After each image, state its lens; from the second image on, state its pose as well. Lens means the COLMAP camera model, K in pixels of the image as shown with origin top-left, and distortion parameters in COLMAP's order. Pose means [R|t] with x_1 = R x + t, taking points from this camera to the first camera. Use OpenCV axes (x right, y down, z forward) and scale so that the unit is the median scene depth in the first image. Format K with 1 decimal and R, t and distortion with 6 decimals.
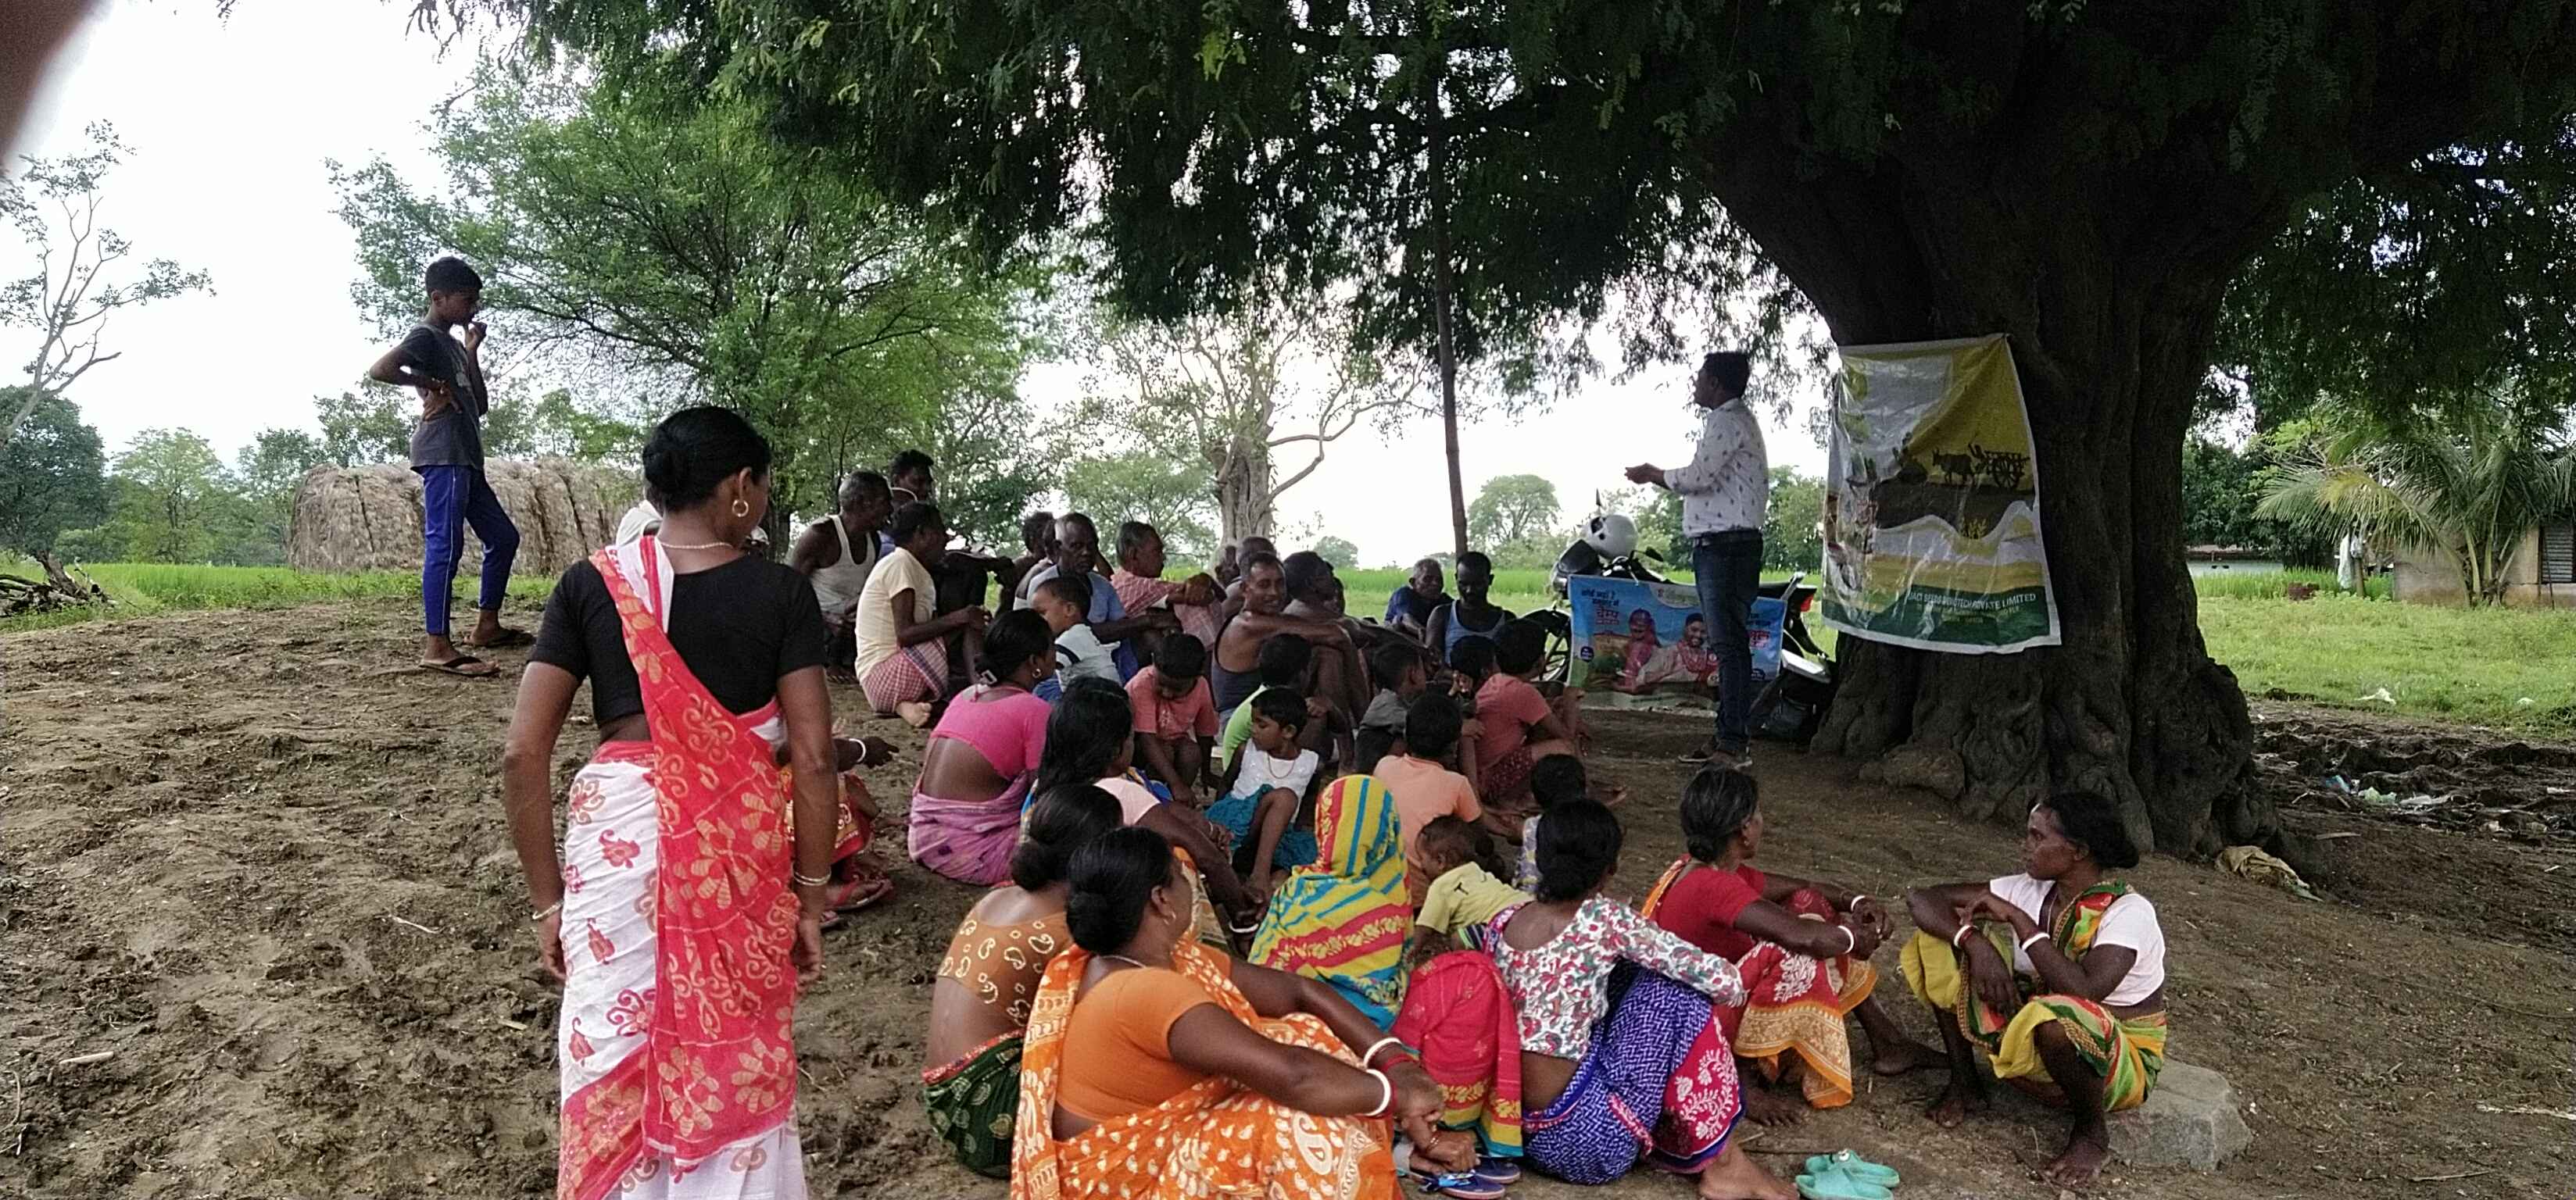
lens RADIAL K [[1888.3, 0, 1175.9], [0, 1888.3, 598.3], [0, 0, 1]] dist [0.143840, -0.185087]
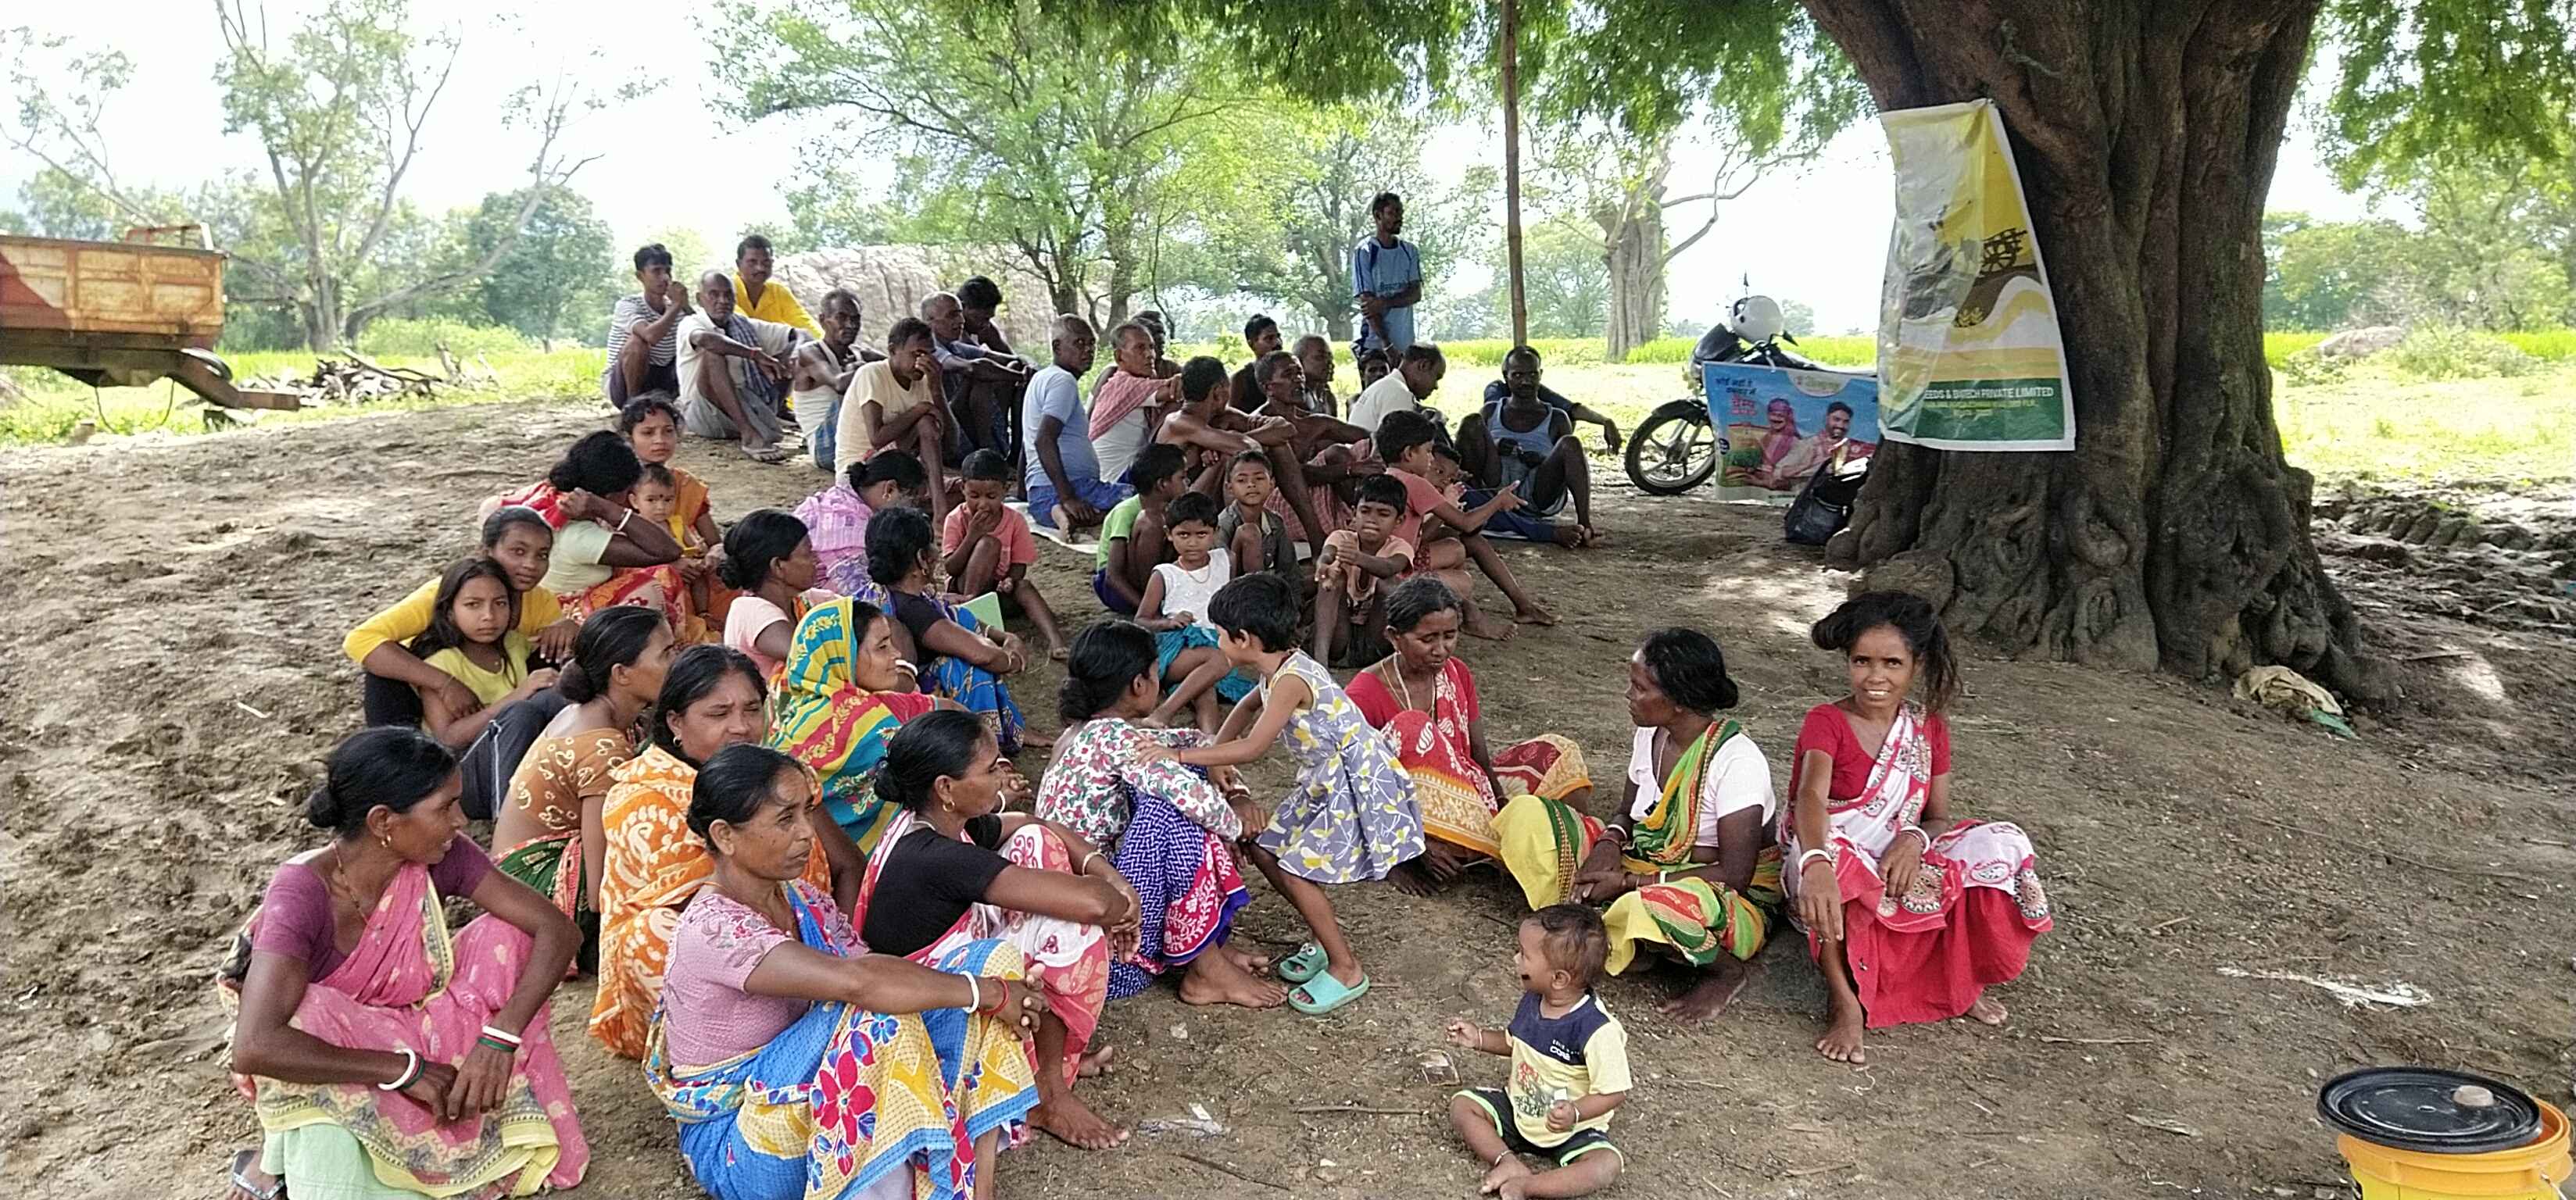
lens RADIAL K [[1888.3, 0, 1175.9], [0, 1888.3, 598.3], [0, 0, 1]] dist [0.143840, -0.185087]
pose [[0.973810, 0.015292, -0.226850, 0.252965], [0.011766, 0.993009, 0.117448, -0.015594], [0.227060, -0.117041, 0.966822, 0.013669]]
